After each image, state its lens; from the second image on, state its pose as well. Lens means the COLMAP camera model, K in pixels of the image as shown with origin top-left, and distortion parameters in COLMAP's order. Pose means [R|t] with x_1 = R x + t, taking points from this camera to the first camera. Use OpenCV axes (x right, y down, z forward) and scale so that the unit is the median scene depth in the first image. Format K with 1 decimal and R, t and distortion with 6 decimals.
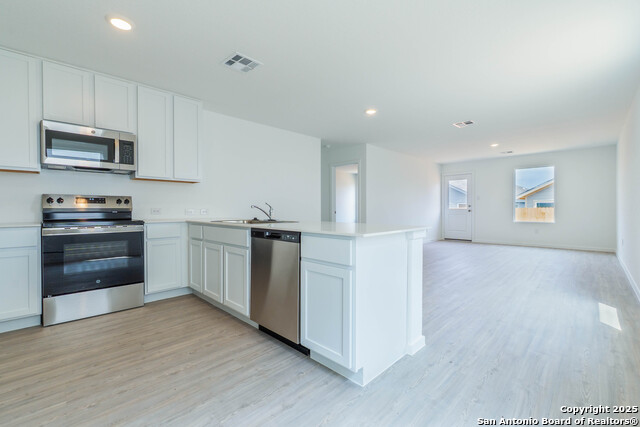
lens RADIAL K [[276.2, 0, 321.1], [0, 276.2, 211.7], [0, 0, 1]] dist [0.001392, 0.000304]
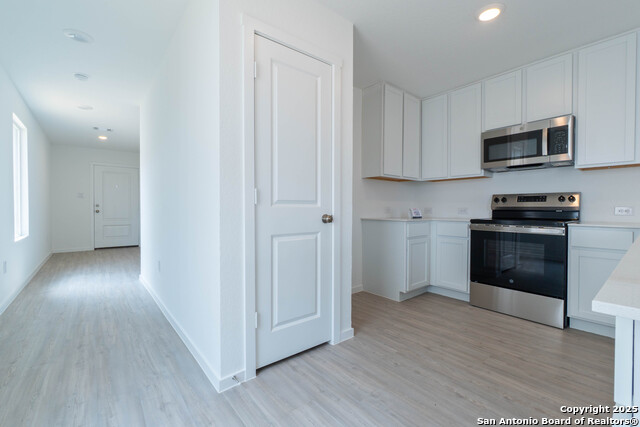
lens RADIAL K [[276.2, 0, 316.2], [0, 276.2, 212.4], [0, 0, 1]] dist [0.001392, 0.000304]
pose [[-0.100253, 0.018479, -0.994790, 0.215765], [-0.009627, 0.999763, 0.019542, -0.005207], [0.994915, 0.011536, -0.100051, 0.361249]]
